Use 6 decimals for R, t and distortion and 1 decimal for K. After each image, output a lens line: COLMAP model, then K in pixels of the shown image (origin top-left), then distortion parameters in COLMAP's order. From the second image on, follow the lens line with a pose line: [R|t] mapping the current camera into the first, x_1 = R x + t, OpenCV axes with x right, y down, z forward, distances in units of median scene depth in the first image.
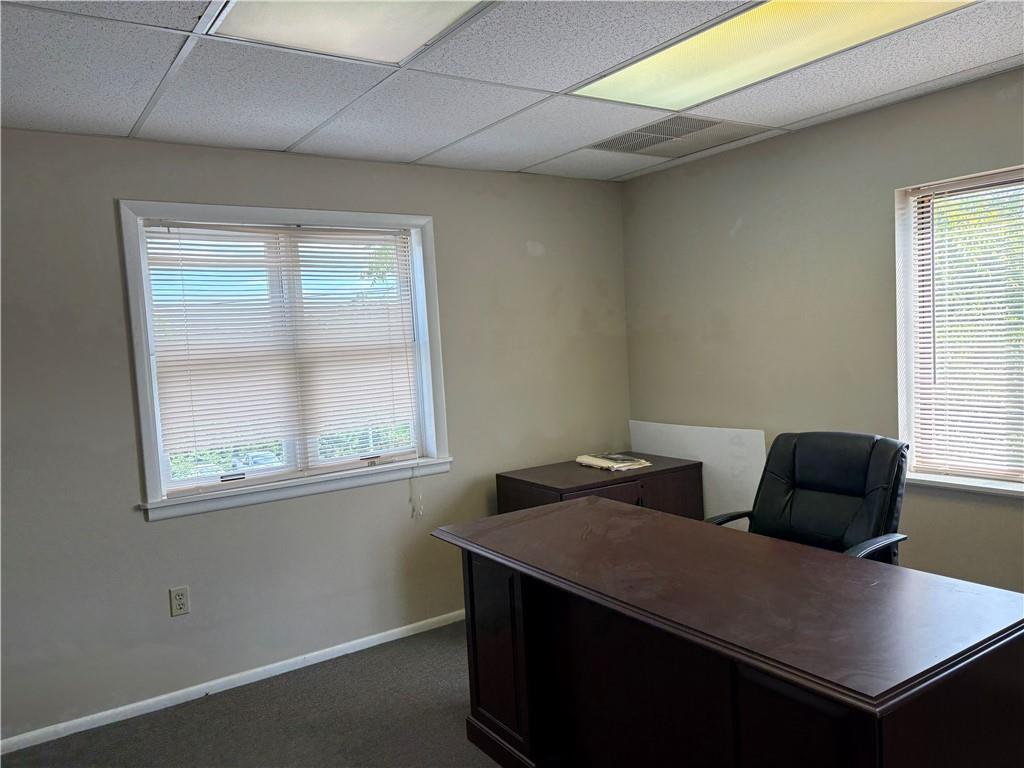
lens RADIAL K [[774.5, 0, 525.1], [0, 774.5, 386.8], [0, 0, 1]] dist [0.011889, 0.003761]
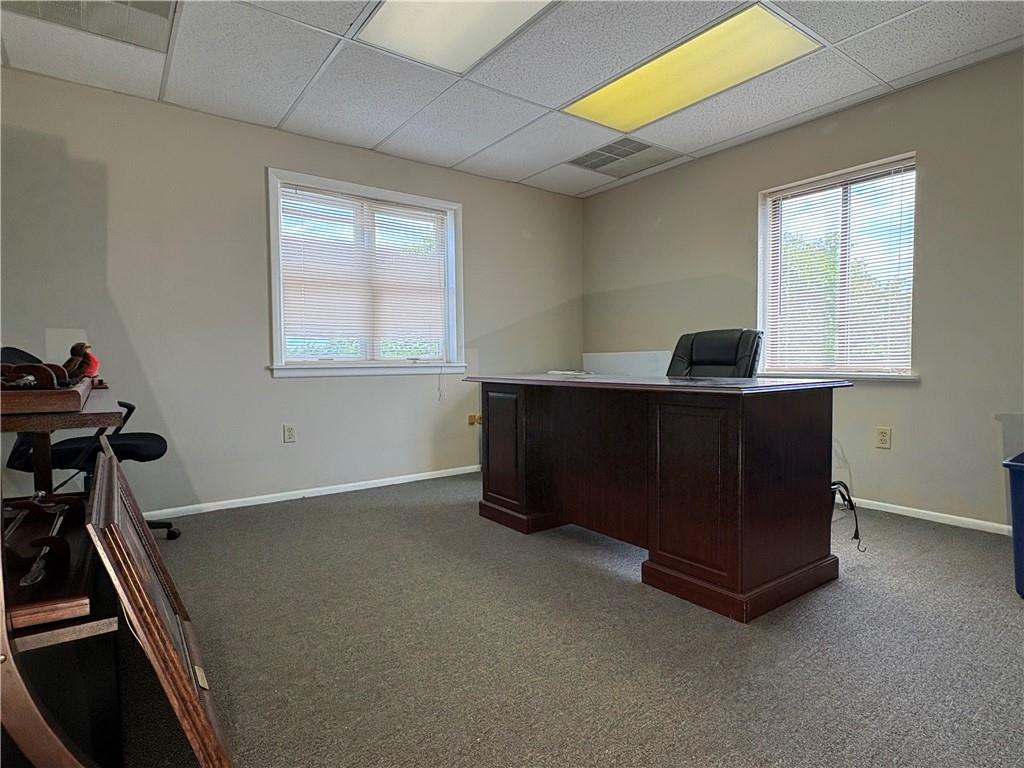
lens RADIAL K [[557.7, 0, 512.0], [0, 557.7, 384.0], [0, 0, 1]] dist [-0.003525, -0.000456]
pose [[0.998449, 0.043188, 0.035142, -0.051423], [-0.042047, 0.998584, -0.032578, 0.194552], [-0.036499, 0.031050, 0.998851, -0.108706]]
